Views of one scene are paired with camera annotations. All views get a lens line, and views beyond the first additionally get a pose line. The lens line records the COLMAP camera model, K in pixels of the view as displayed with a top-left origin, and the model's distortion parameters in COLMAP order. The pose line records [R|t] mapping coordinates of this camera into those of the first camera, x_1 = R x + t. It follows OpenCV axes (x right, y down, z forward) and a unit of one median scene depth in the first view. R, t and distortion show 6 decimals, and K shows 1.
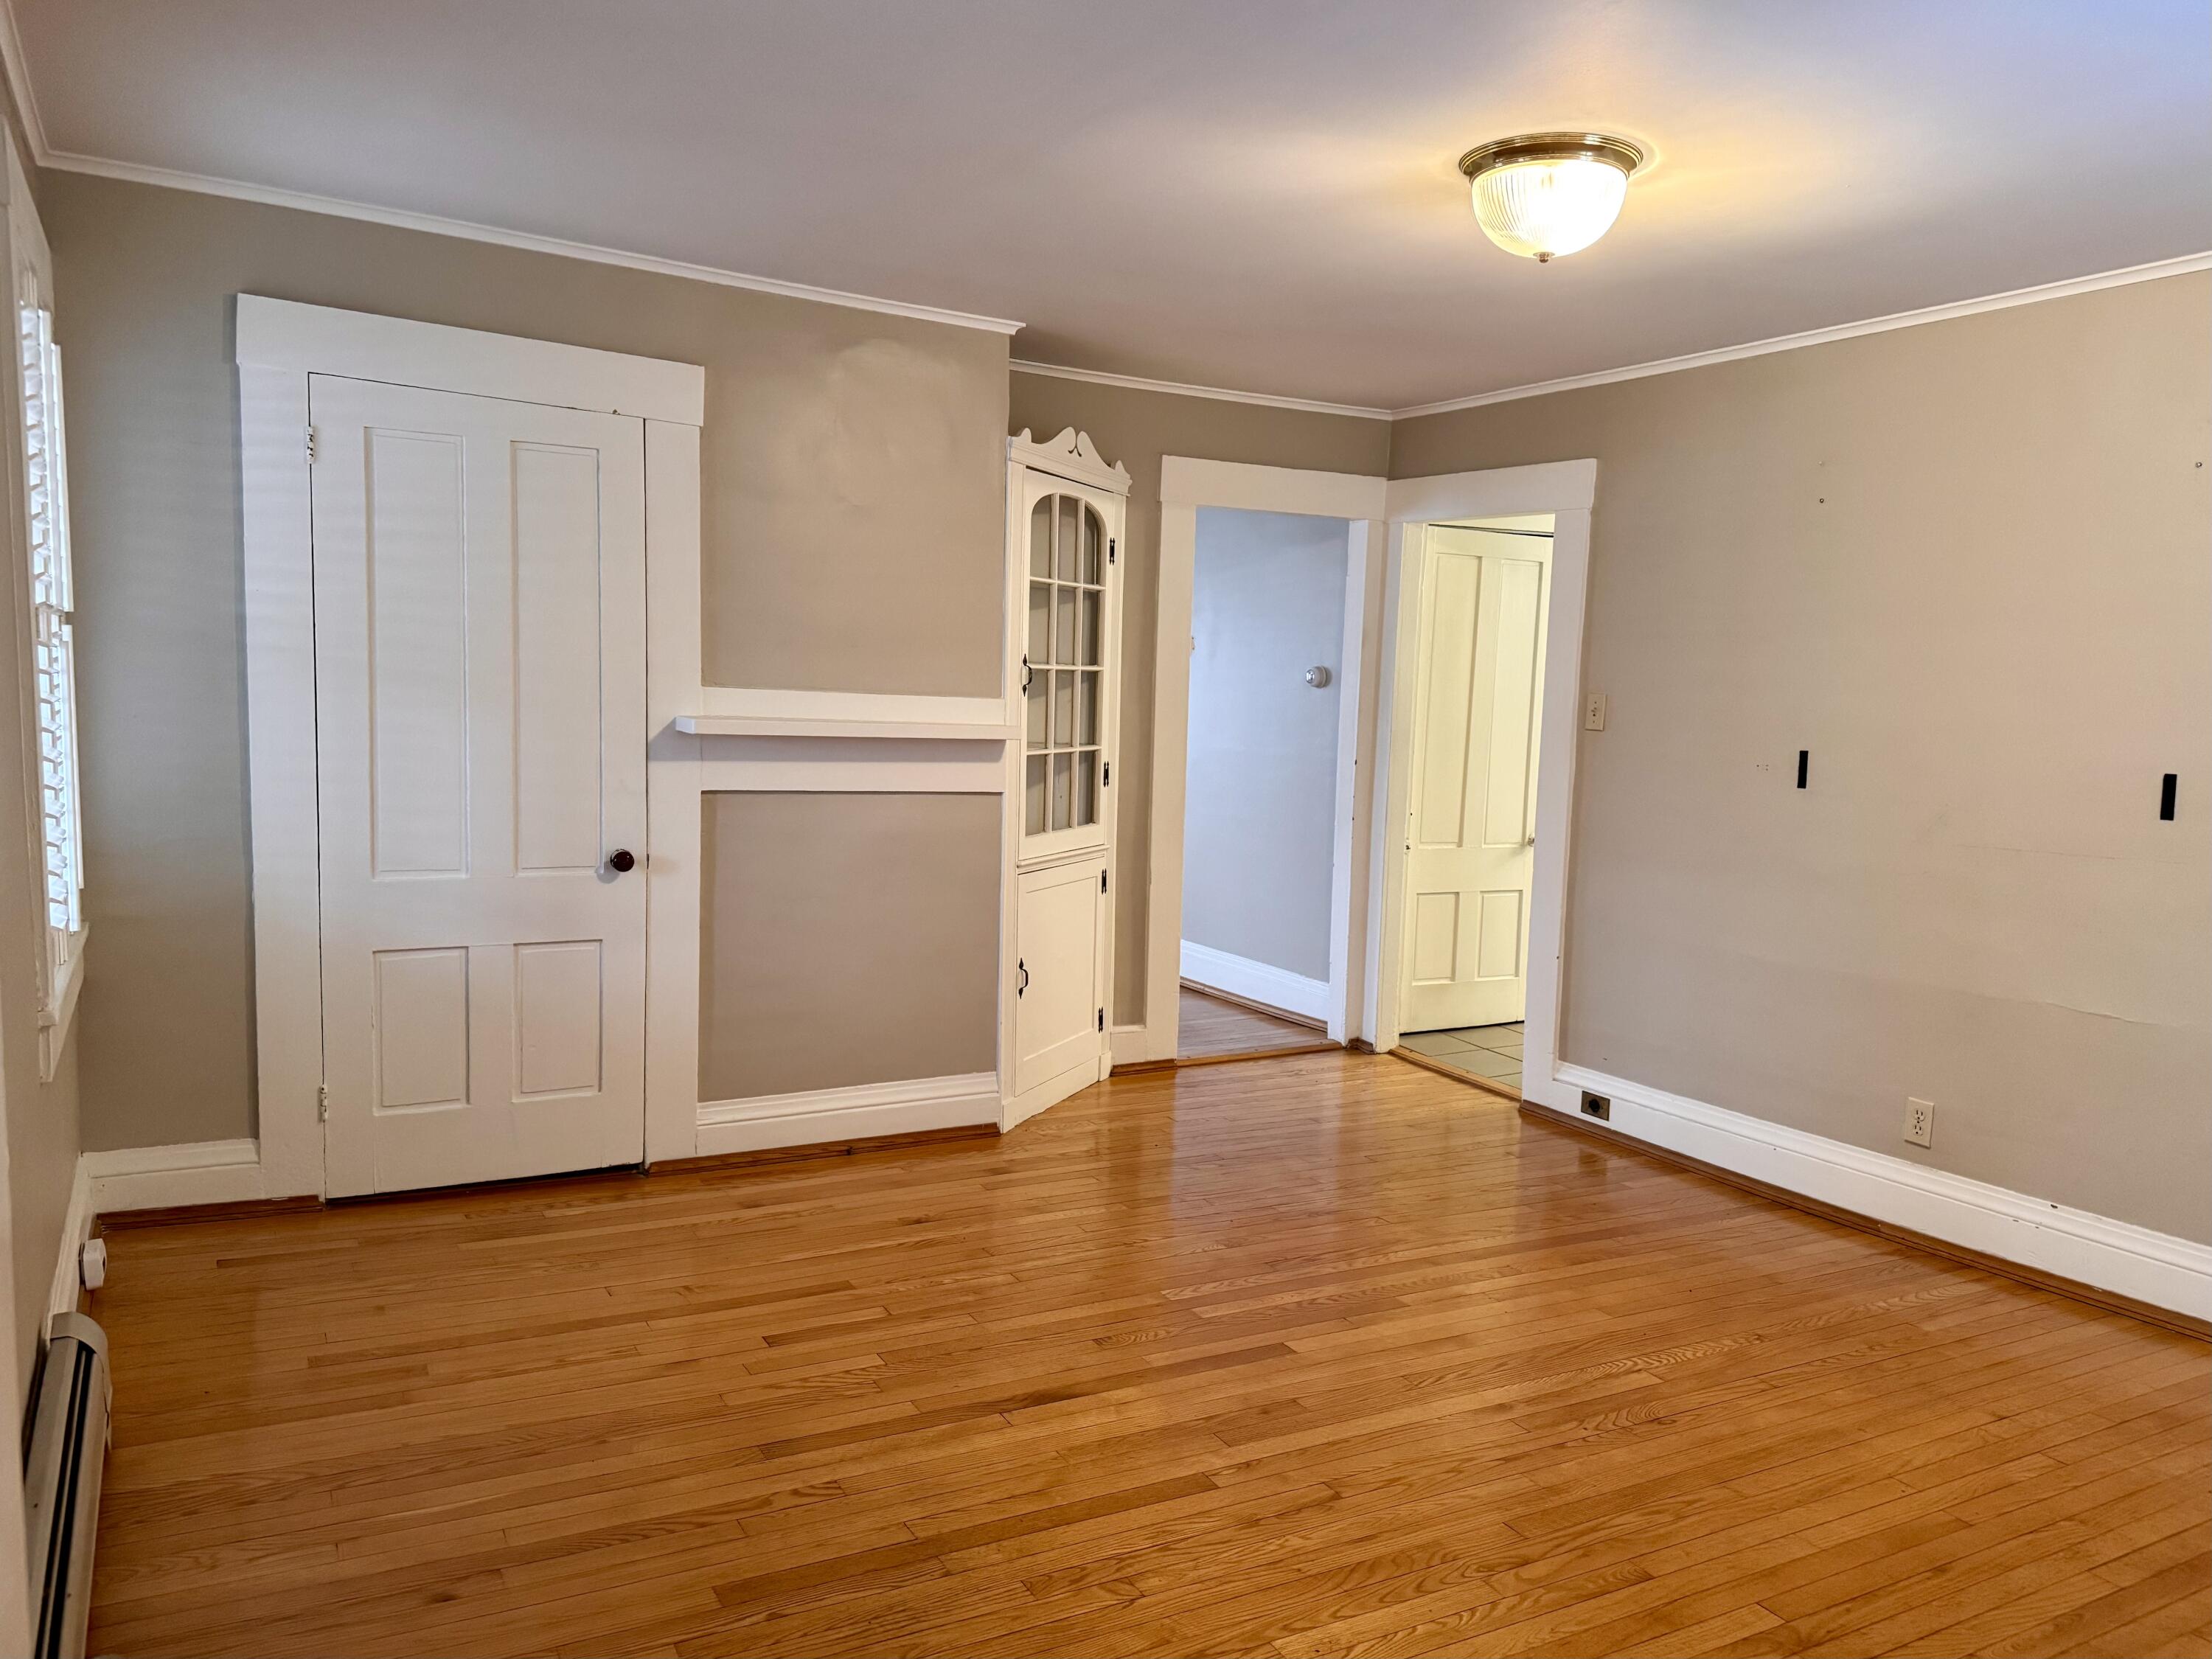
lens RADIAL K [[1552.4, 0, 1098.2], [0, 1552.4, 834.8], [0, 0, 1]] dist [0.044470, -0.011126]
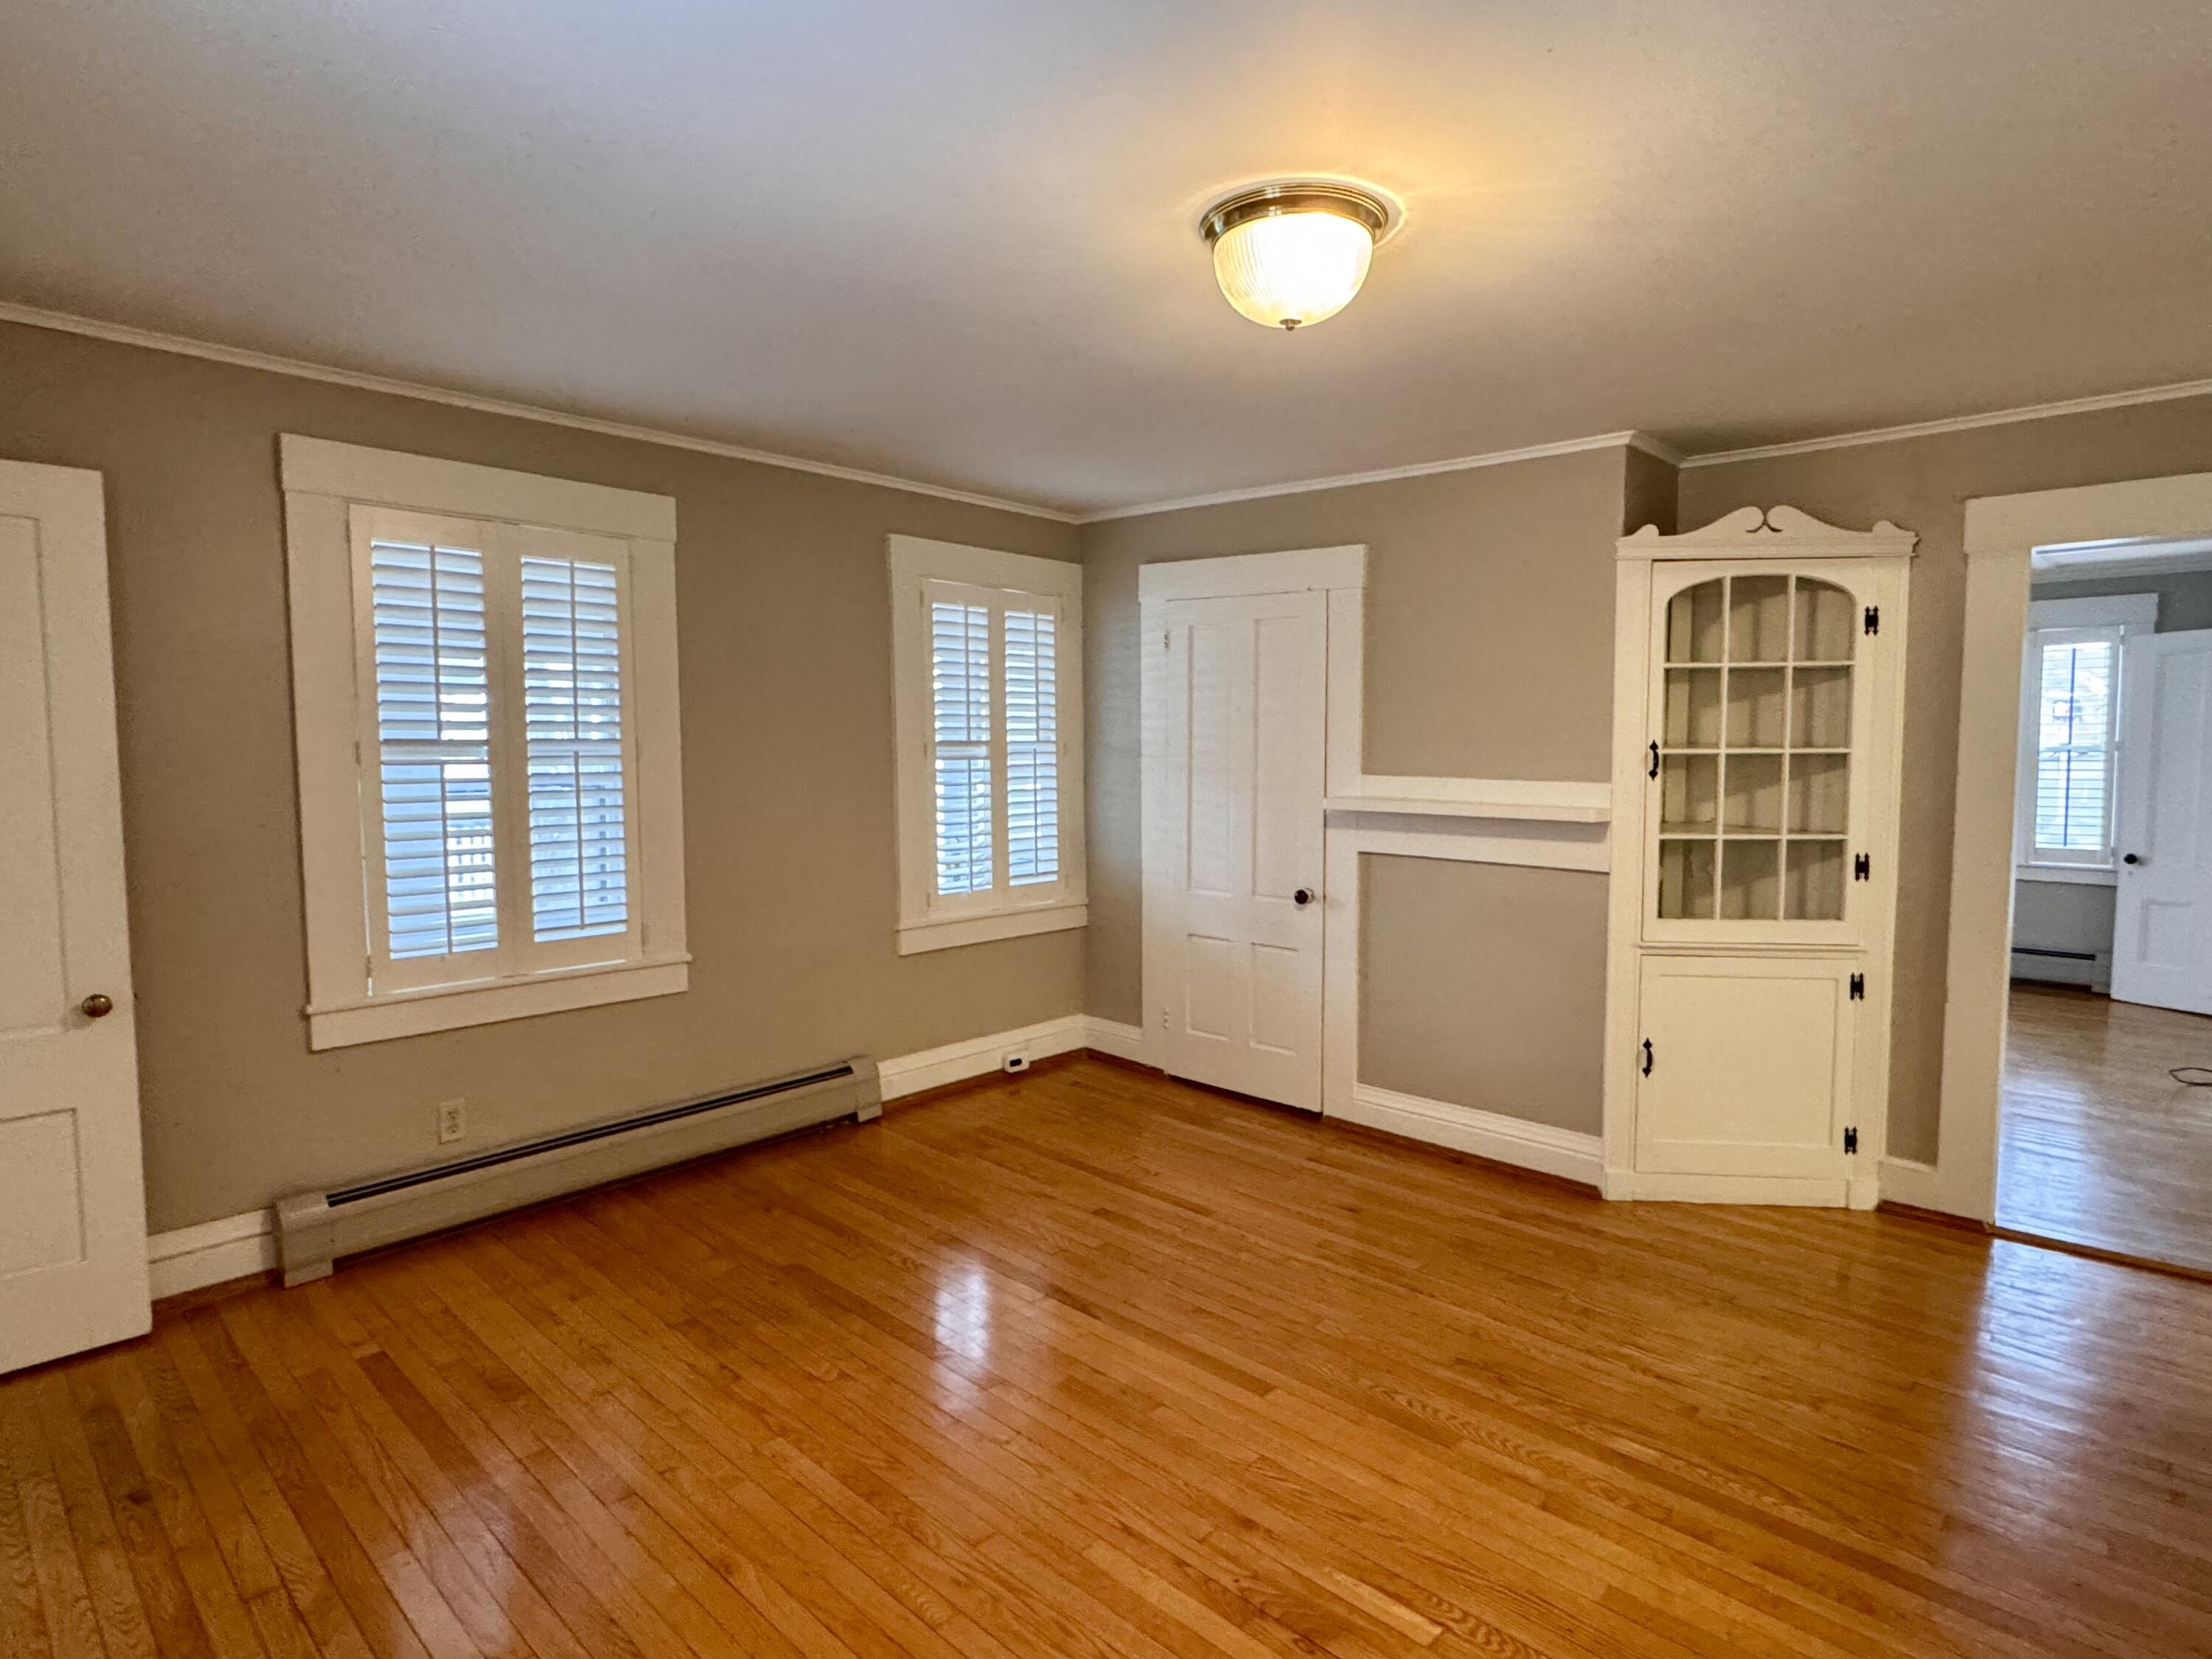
lens RADIAL K [[1175.3, 0, 1167.6], [0, 1175.3, 831.2], [0, 0, 1]] dist [0.017117, -0.000001]
pose [[0.342144, 0.034521, -0.939013, 0.605823], [-0.086238, 0.996261, 0.005204, -0.034451], [0.935682, 0.079198, 0.343842, 0.457572]]
